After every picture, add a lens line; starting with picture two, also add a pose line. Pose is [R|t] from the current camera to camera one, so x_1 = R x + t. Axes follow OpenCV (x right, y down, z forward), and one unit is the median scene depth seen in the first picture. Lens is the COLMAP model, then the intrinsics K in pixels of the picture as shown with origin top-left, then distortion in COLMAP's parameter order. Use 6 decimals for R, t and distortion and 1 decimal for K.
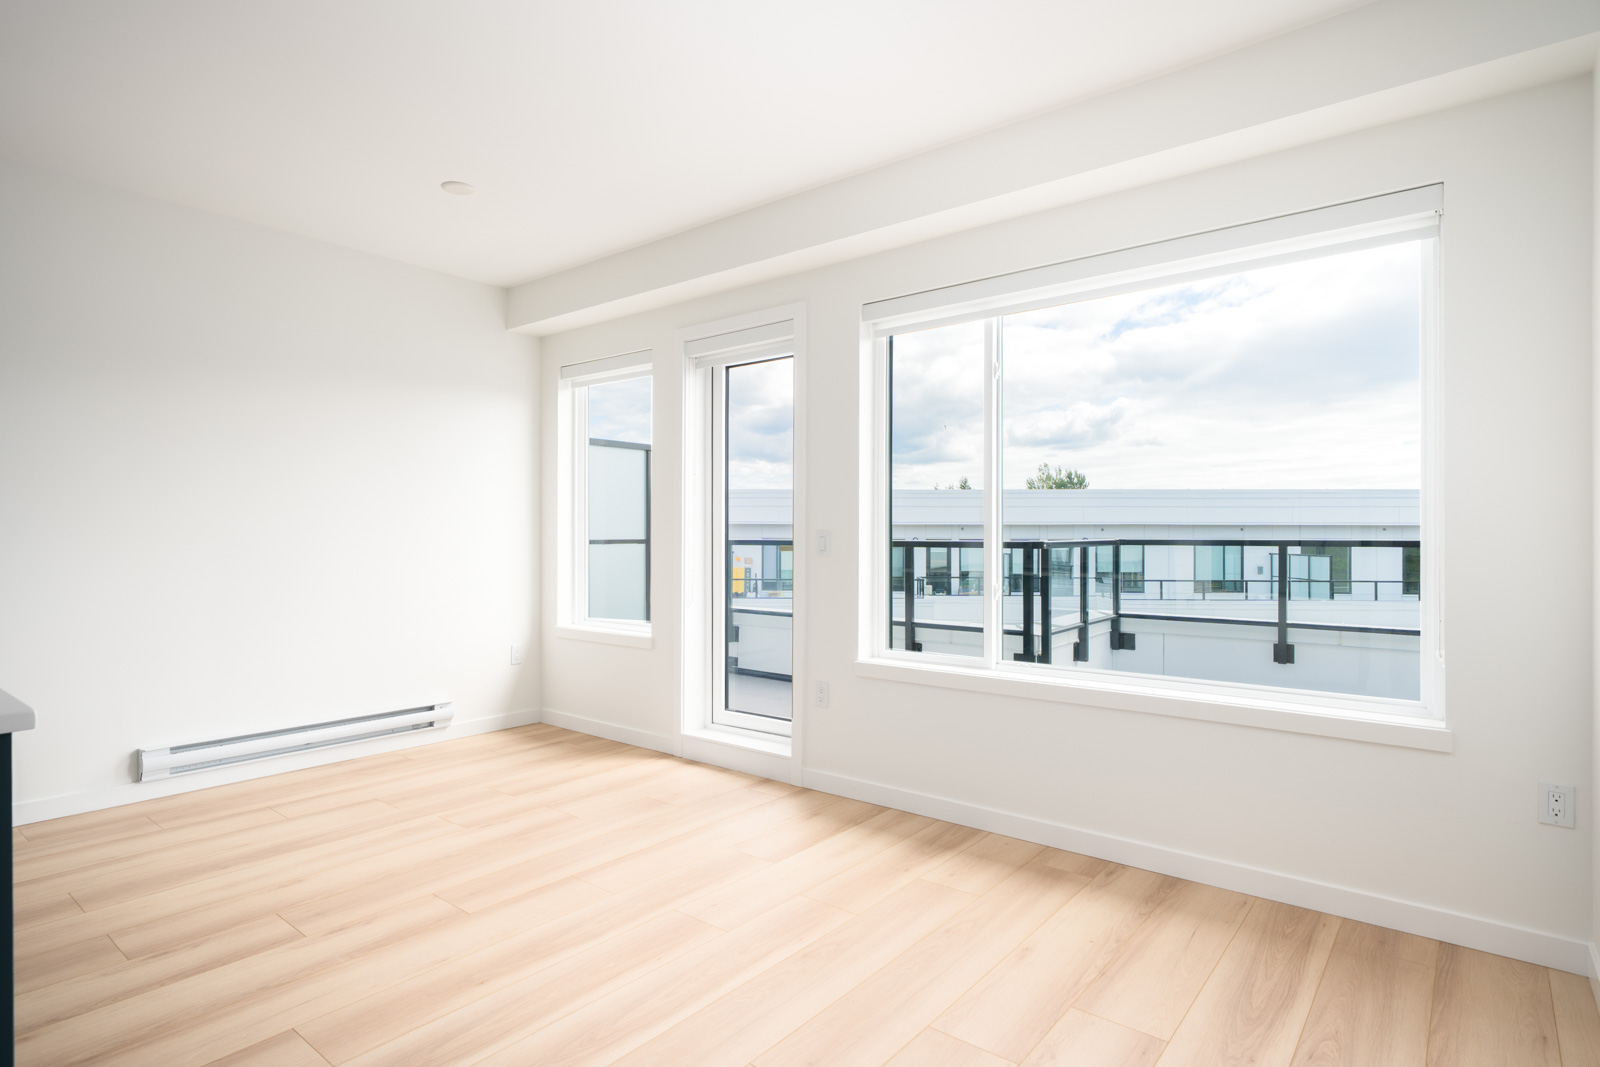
lens RADIAL K [[834.1, 0, 804.2], [0, 834.1, 538.7], [0, 0, 1]] dist [-0.001971, 0.000664]
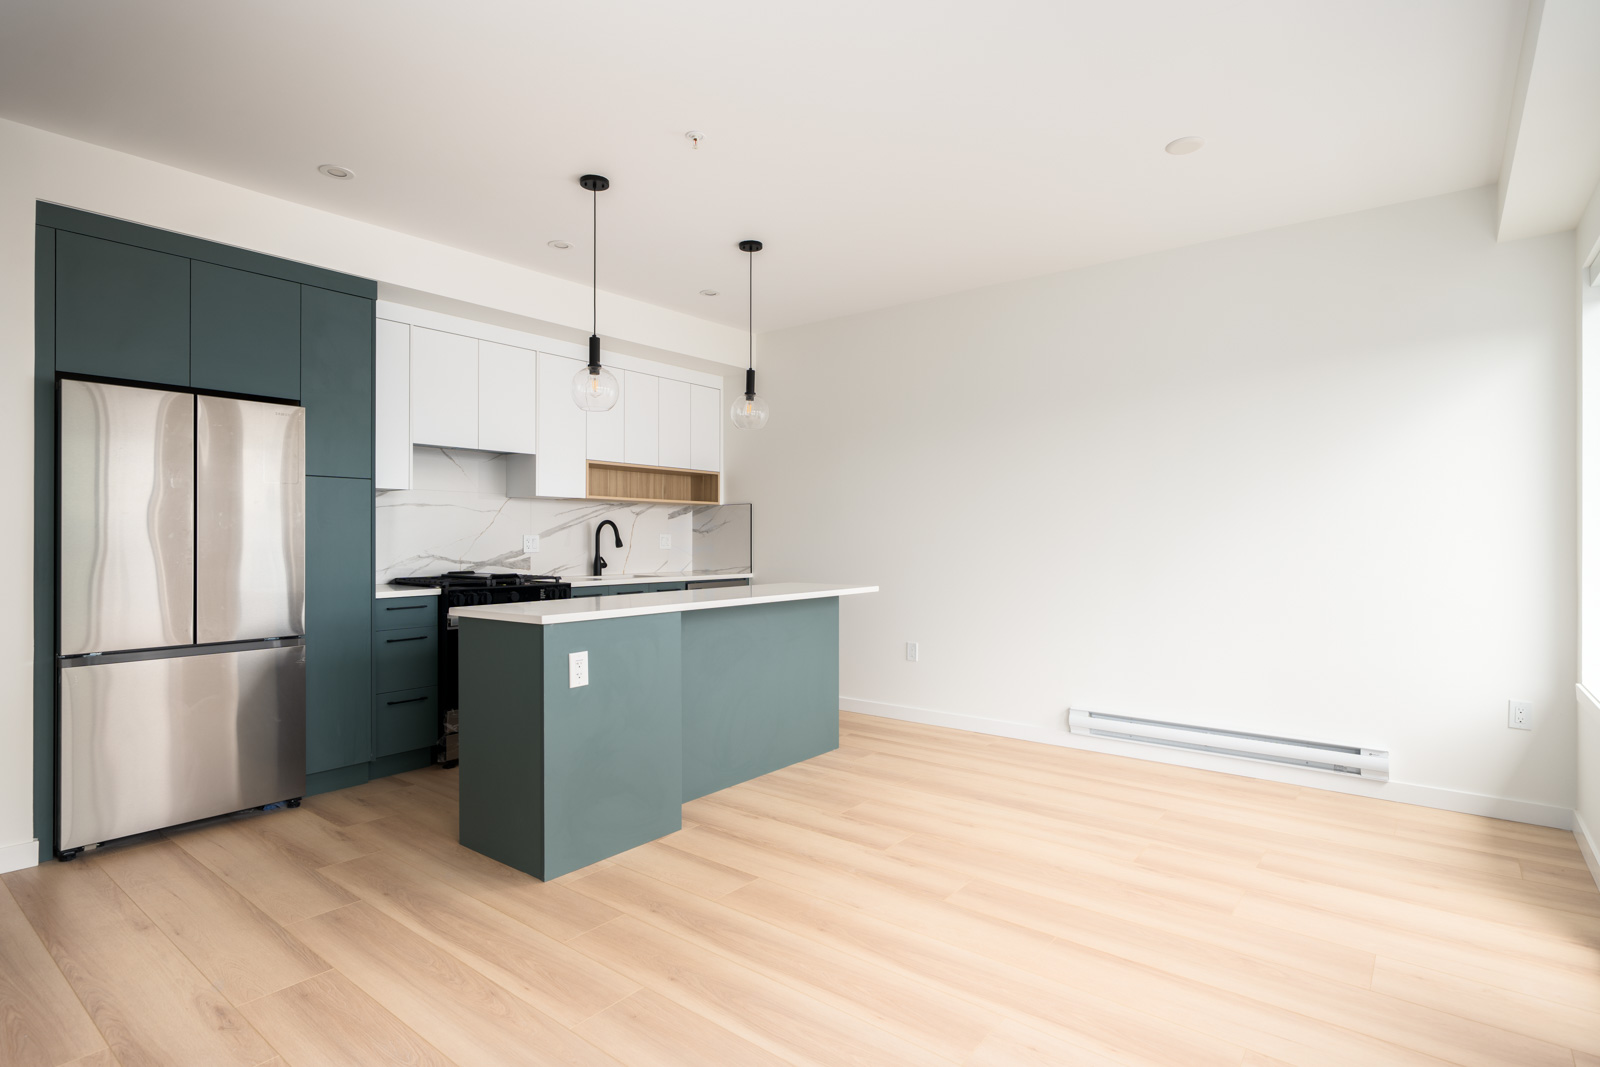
lens RADIAL K [[812.7, 0, 797.3], [0, 812.7, 533.5], [0, 0, 1]] dist [0.003985, -0.001185]
pose [[0.001578, -0.004624, -0.999988, 0.369837], [-0.004132, 0.999981, -0.004630, -0.002728], [0.999990, 0.004139, 0.001559, 0.486813]]
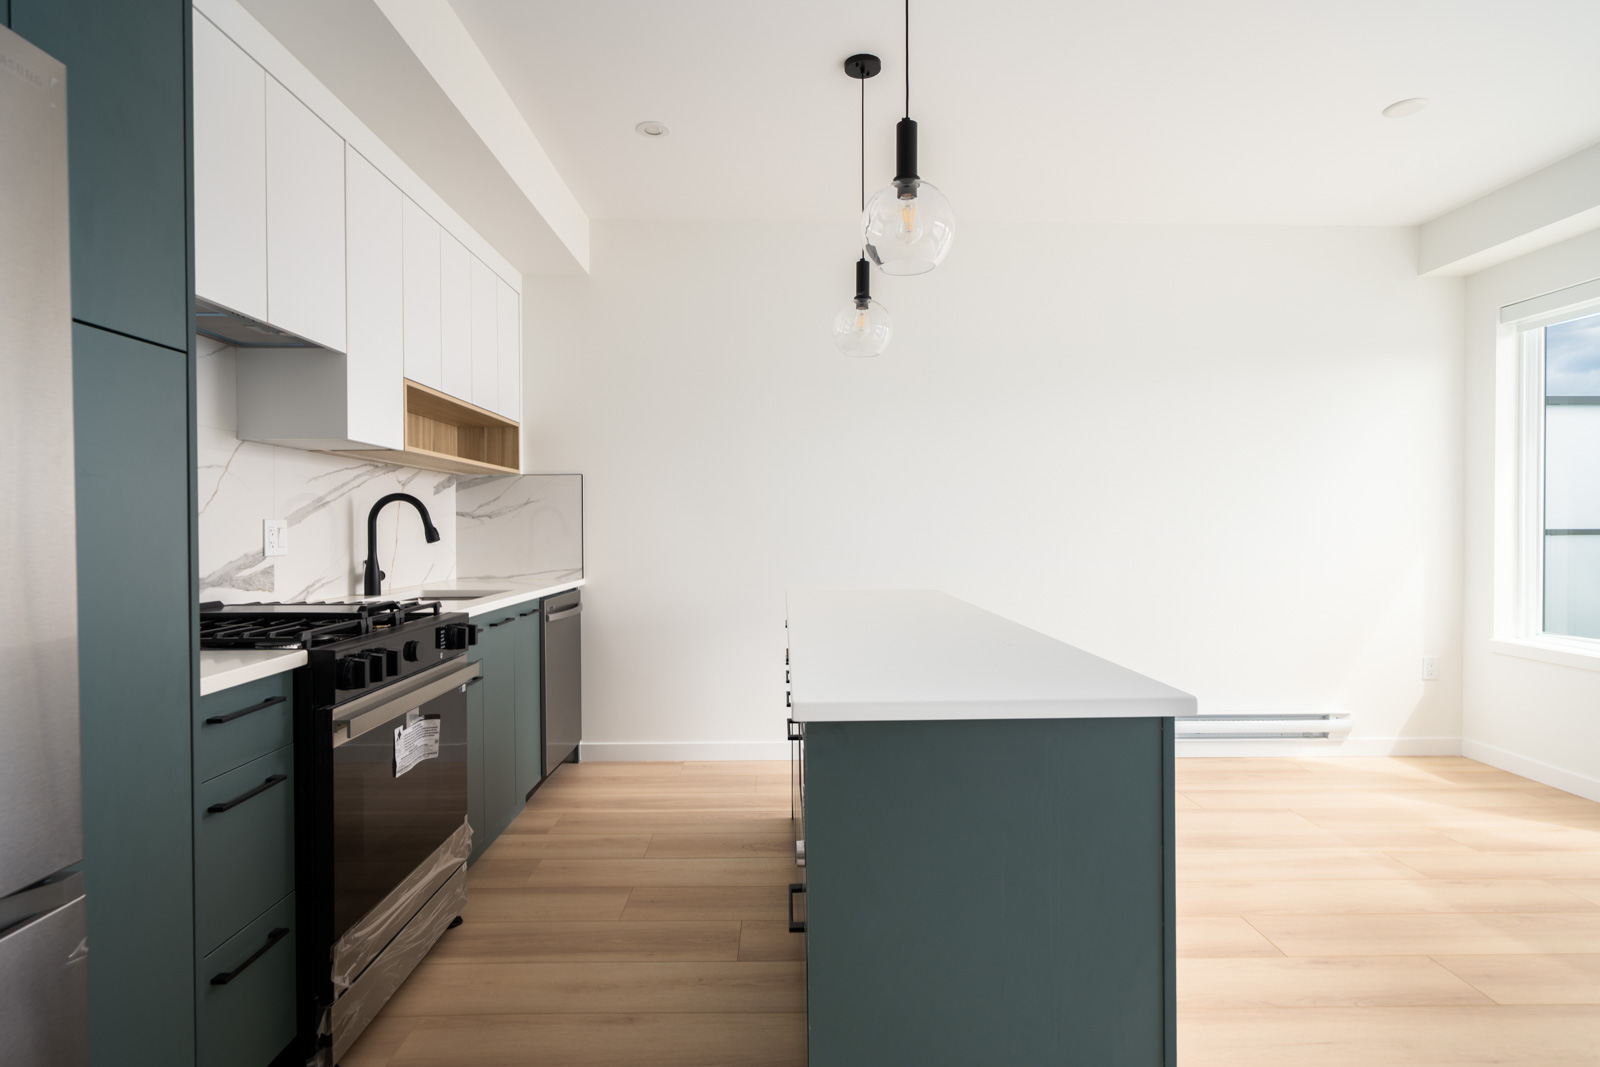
lens RADIAL K [[834.1, 0, 798.3], [0, 834.1, 532.8], [0, 0, 1]] dist [-0.001971, 0.000664]
pose [[0.640594, 0.005332, -0.767861, -0.133559], [-0.000950, 0.999981, 0.006151, 0.000911], [0.767879, -0.003211, 0.640587, -0.004858]]
